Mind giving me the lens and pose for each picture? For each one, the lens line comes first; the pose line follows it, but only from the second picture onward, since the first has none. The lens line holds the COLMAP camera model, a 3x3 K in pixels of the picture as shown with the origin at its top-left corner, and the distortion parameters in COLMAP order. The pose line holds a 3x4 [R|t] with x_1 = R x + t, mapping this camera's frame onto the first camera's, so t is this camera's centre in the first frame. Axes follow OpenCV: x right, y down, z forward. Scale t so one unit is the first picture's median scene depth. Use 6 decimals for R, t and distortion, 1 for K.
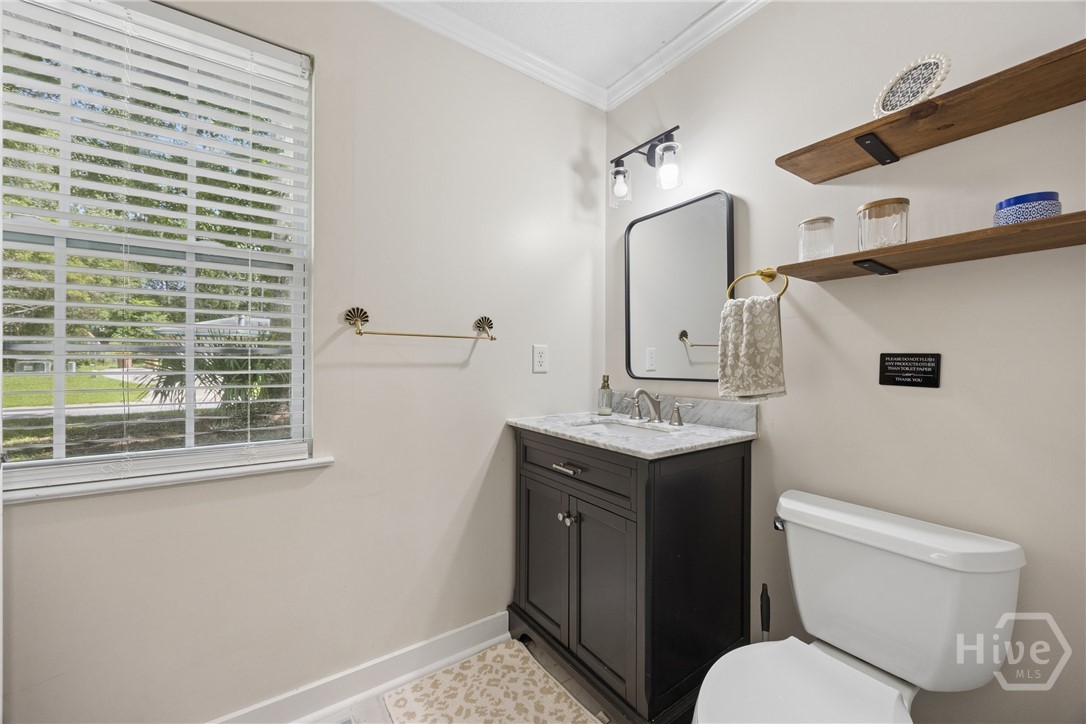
lens RADIAL K [[425.8, 0, 543.0], [0, 425.8, 362.0], [0, 0, 1]] dist [-0.002142, -0.000232]
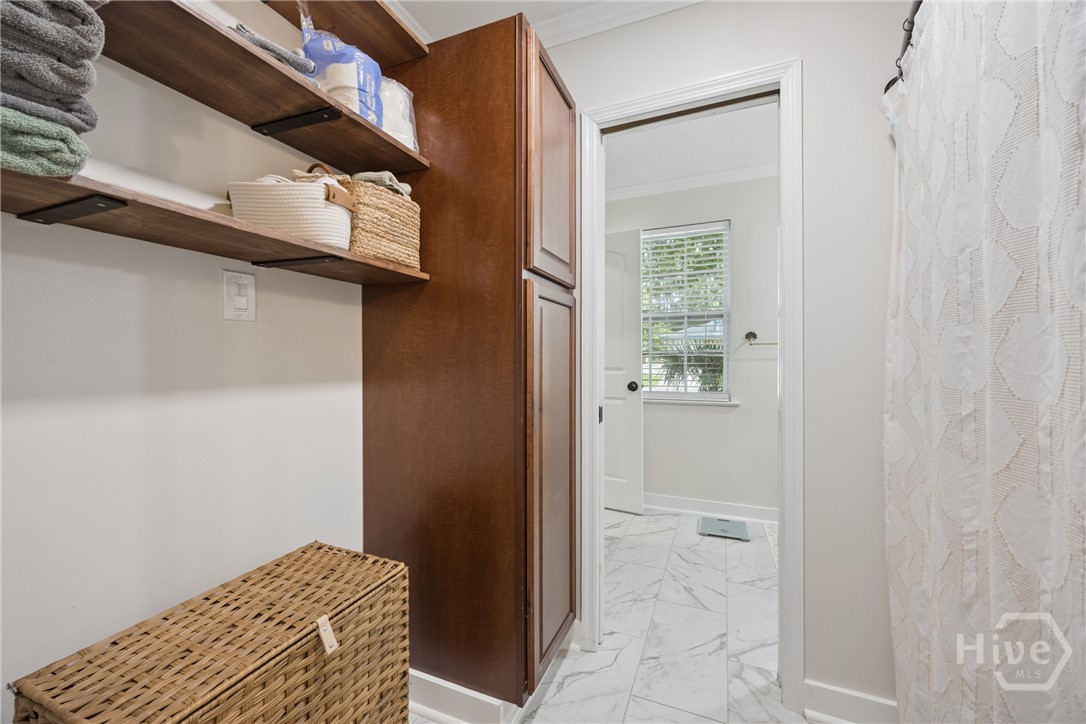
lens RADIAL K [[425.8, 0, 543.0], [0, 425.8, 362.0], [0, 0, 1]] dist [-0.002142, -0.000232]
pose [[0.534462, -0.002850, -0.845187, 0.767843], [0.010132, 0.999944, 0.003035, 0.002497], [0.845132, -0.010185, 0.534461, -0.957995]]
